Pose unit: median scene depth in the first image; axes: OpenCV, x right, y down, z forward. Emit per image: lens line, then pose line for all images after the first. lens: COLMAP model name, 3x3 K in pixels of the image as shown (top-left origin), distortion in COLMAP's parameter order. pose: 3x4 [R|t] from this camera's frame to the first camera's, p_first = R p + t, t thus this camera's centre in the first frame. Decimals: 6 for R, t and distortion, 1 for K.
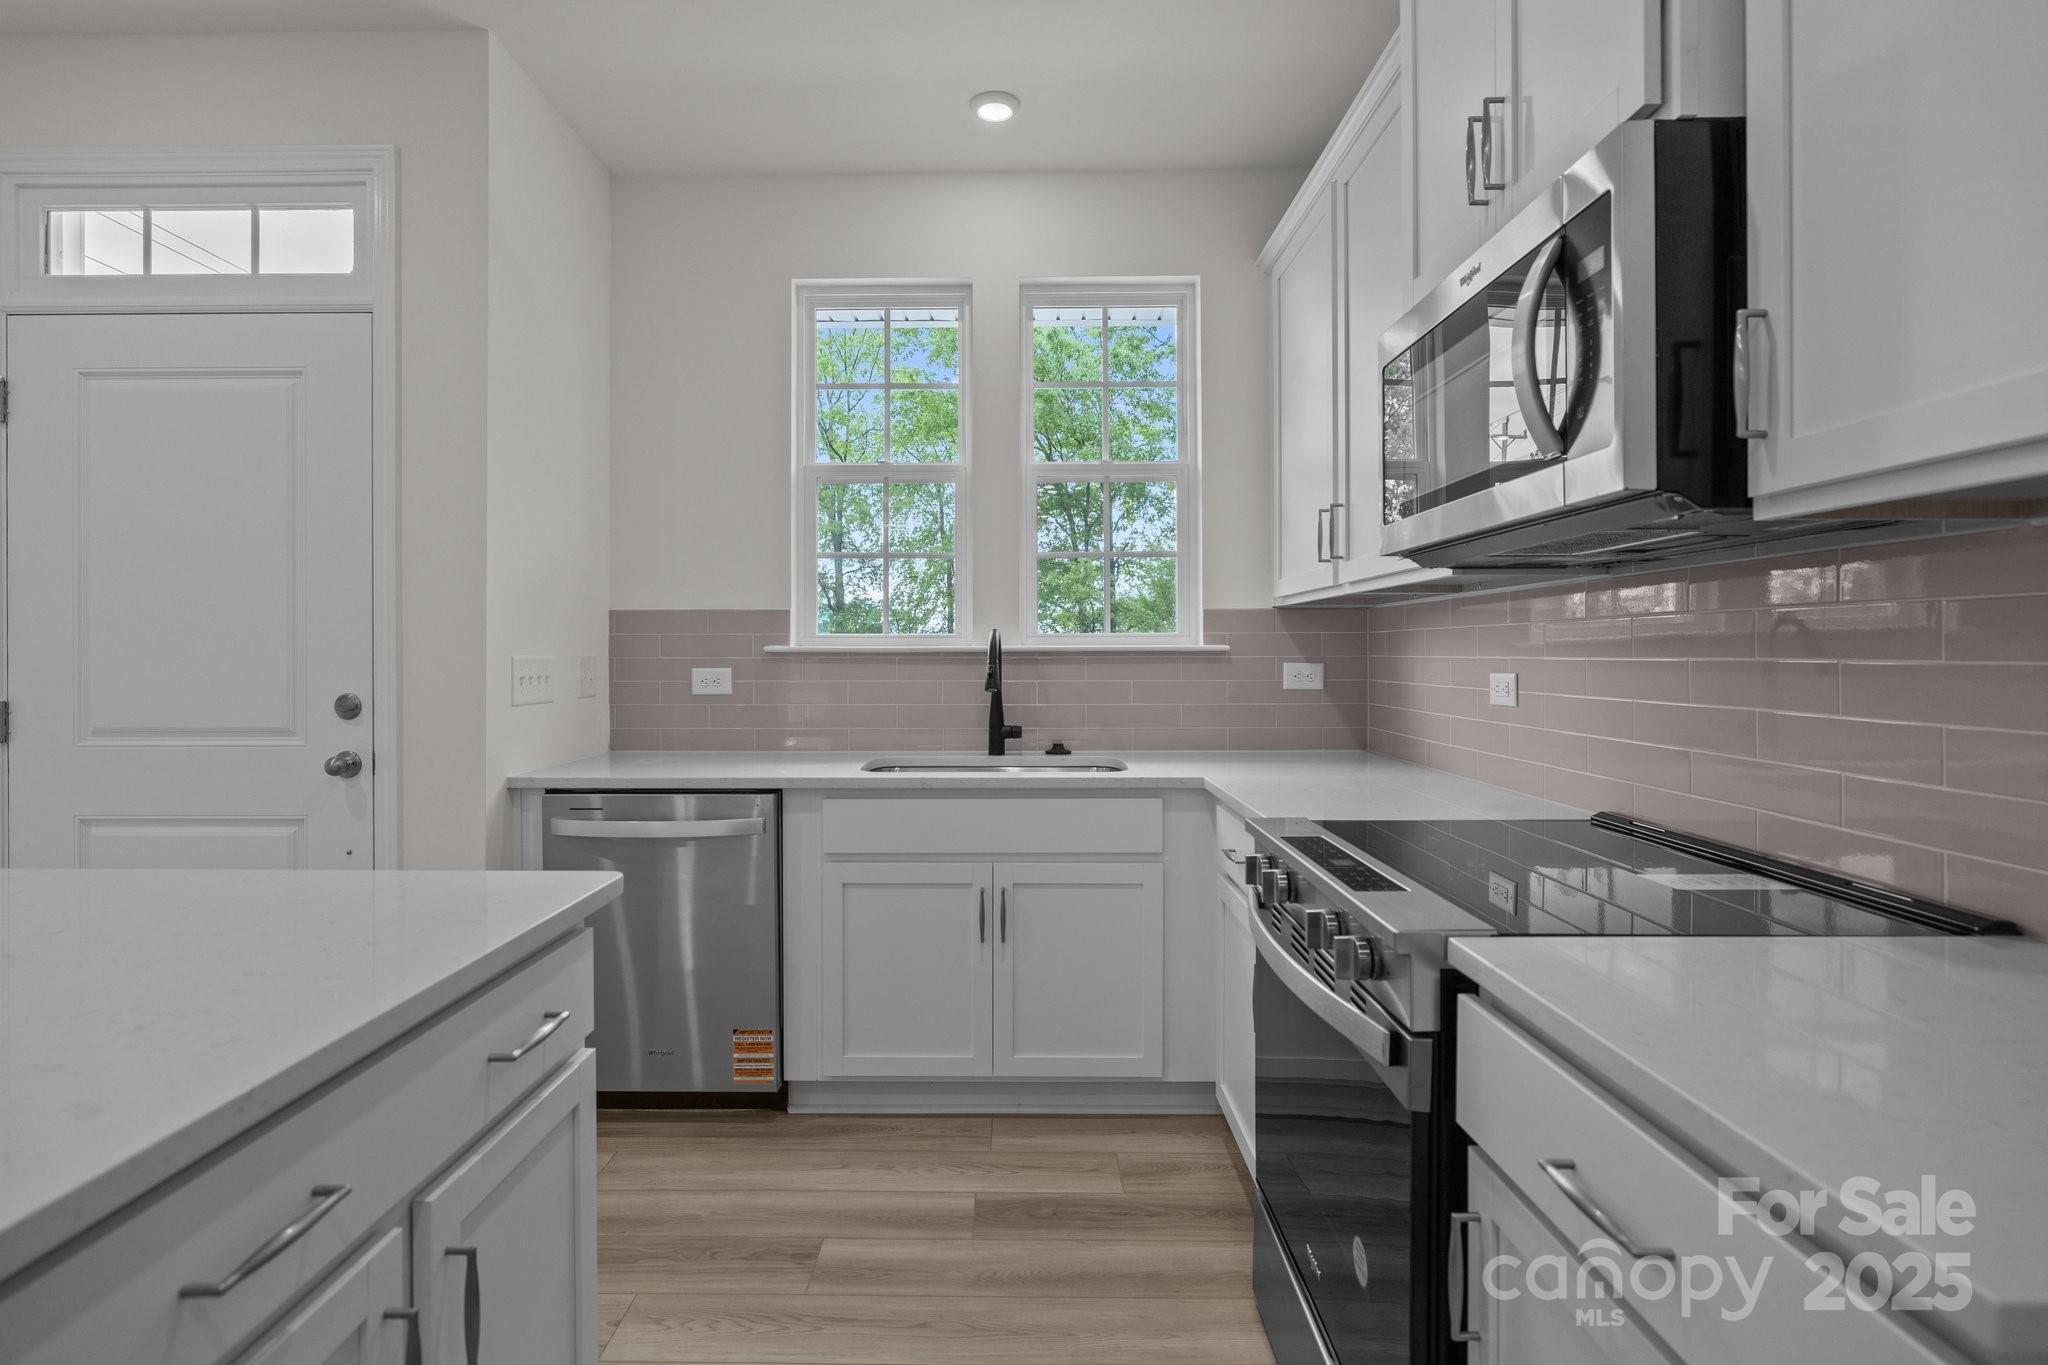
lens RADIAL K [[988.9, 0, 1025.5], [0, 988.9, 672.8], [0, 0, 1]] dist [-0.000997, -0.000278]
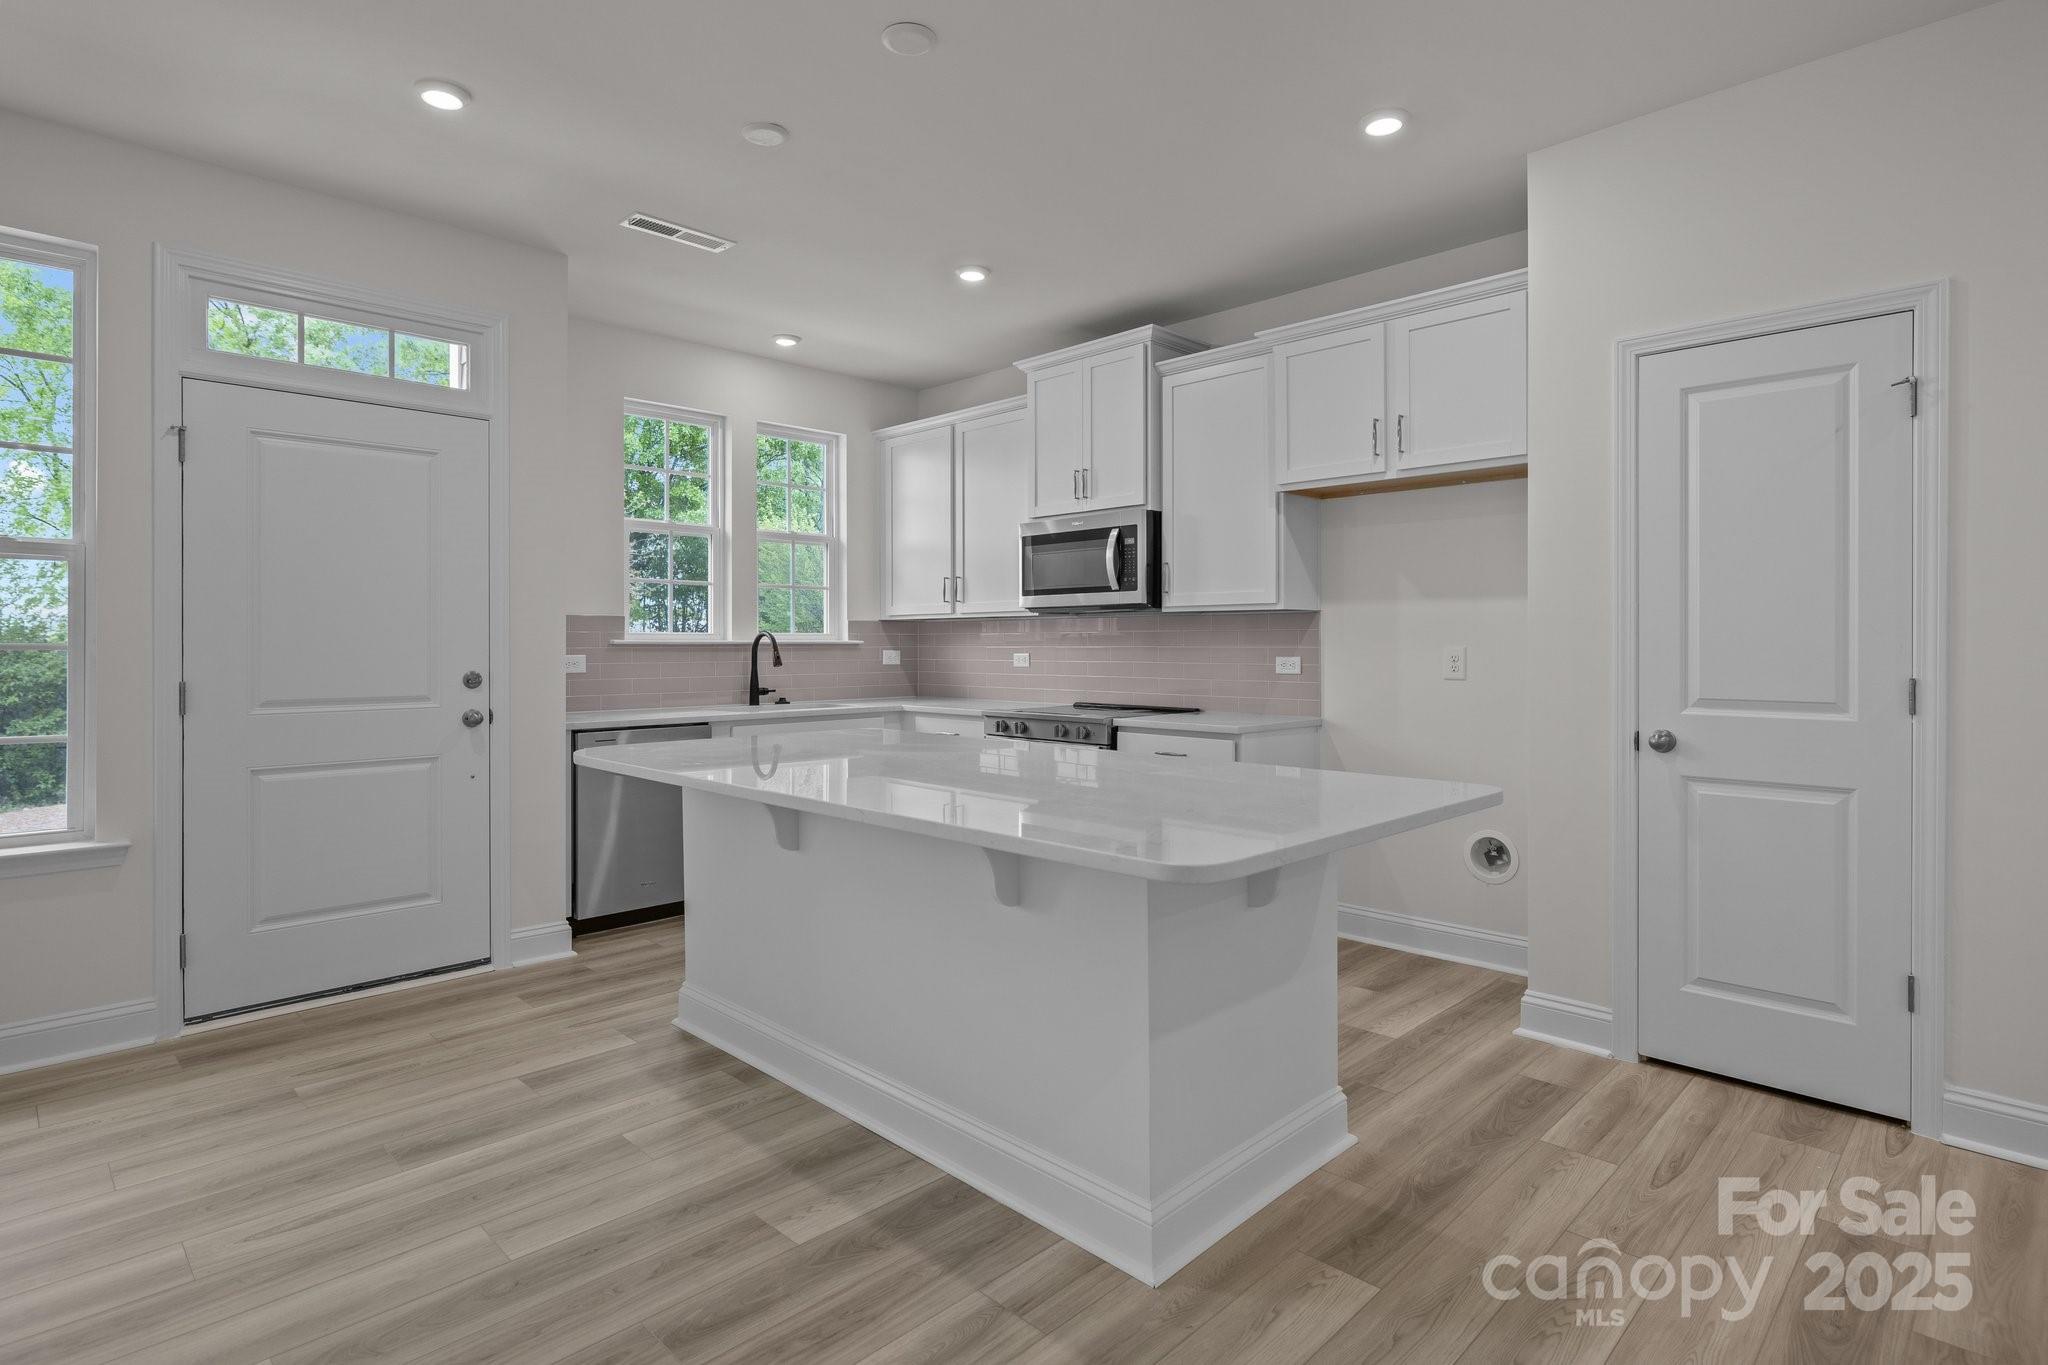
lens RADIAL K [[1044.7, 0, 1024.8], [0, 1044.7, 666.5], [0, 0, 1]] dist [0.000391, 0.000079]
pose [[0.696569, -0.012838, 0.717375, -1.214802], [0.010168, 0.999916, 0.008022, 0.009234], [-0.717418, 0.001707, 0.696641, -0.696601]]
